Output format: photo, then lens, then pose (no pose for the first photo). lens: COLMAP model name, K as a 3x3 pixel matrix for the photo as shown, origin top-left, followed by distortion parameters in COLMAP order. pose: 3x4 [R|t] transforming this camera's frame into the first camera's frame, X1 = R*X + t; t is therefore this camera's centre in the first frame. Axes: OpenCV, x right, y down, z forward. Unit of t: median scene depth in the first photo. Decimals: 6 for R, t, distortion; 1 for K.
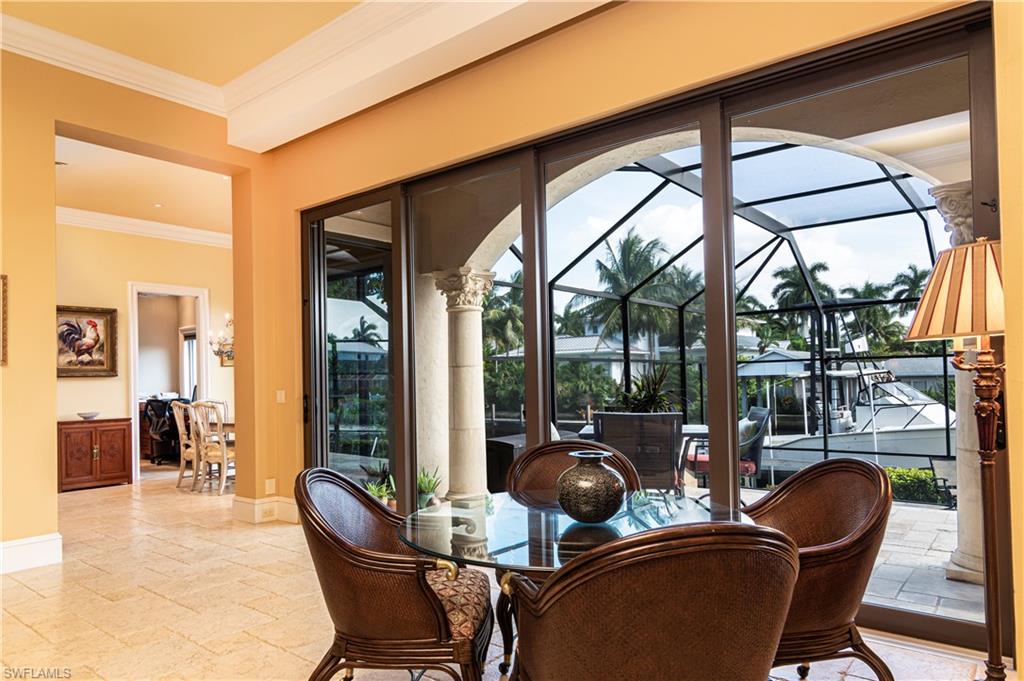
lens RADIAL K [[657.1, 0, 512.9], [0, 657.1, 369.5], [0, 0, 1]] dist [0.003647, 0.000110]
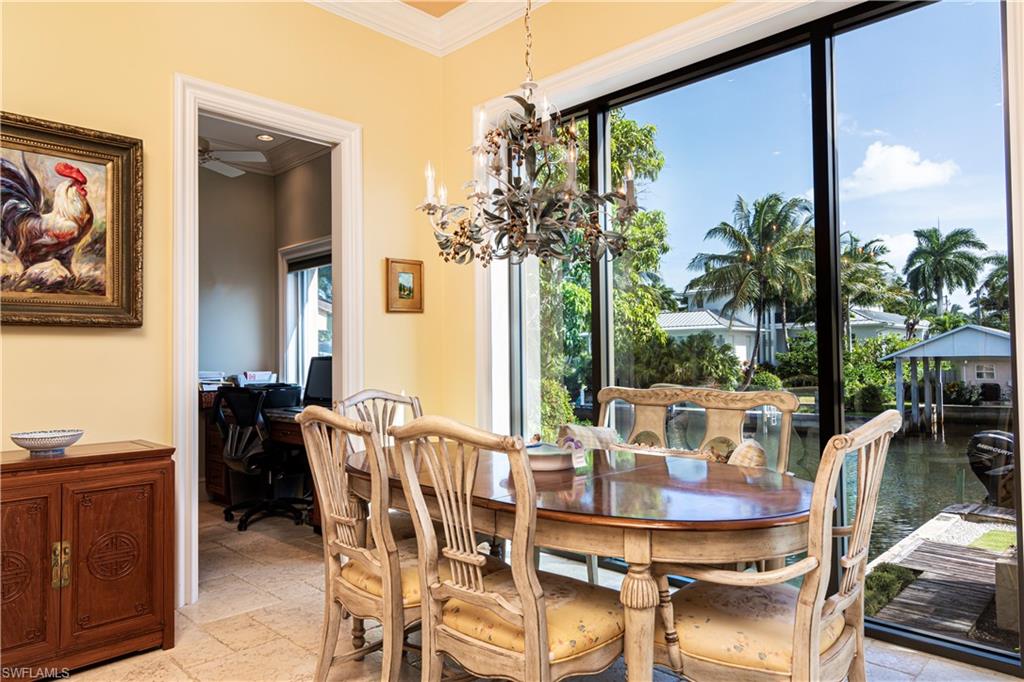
lens RADIAL K [[657.1, 0, 510.7], [0, 657.1, 344.9], [0, 0, 1]] dist [0.003647, 0.000110]
pose [[0.995904, 0.010591, -0.089798, -0.369707], [-0.011162, 0.999921, -0.005862, 0.020144], [0.089729, 0.006840, 0.995943, 0.663891]]
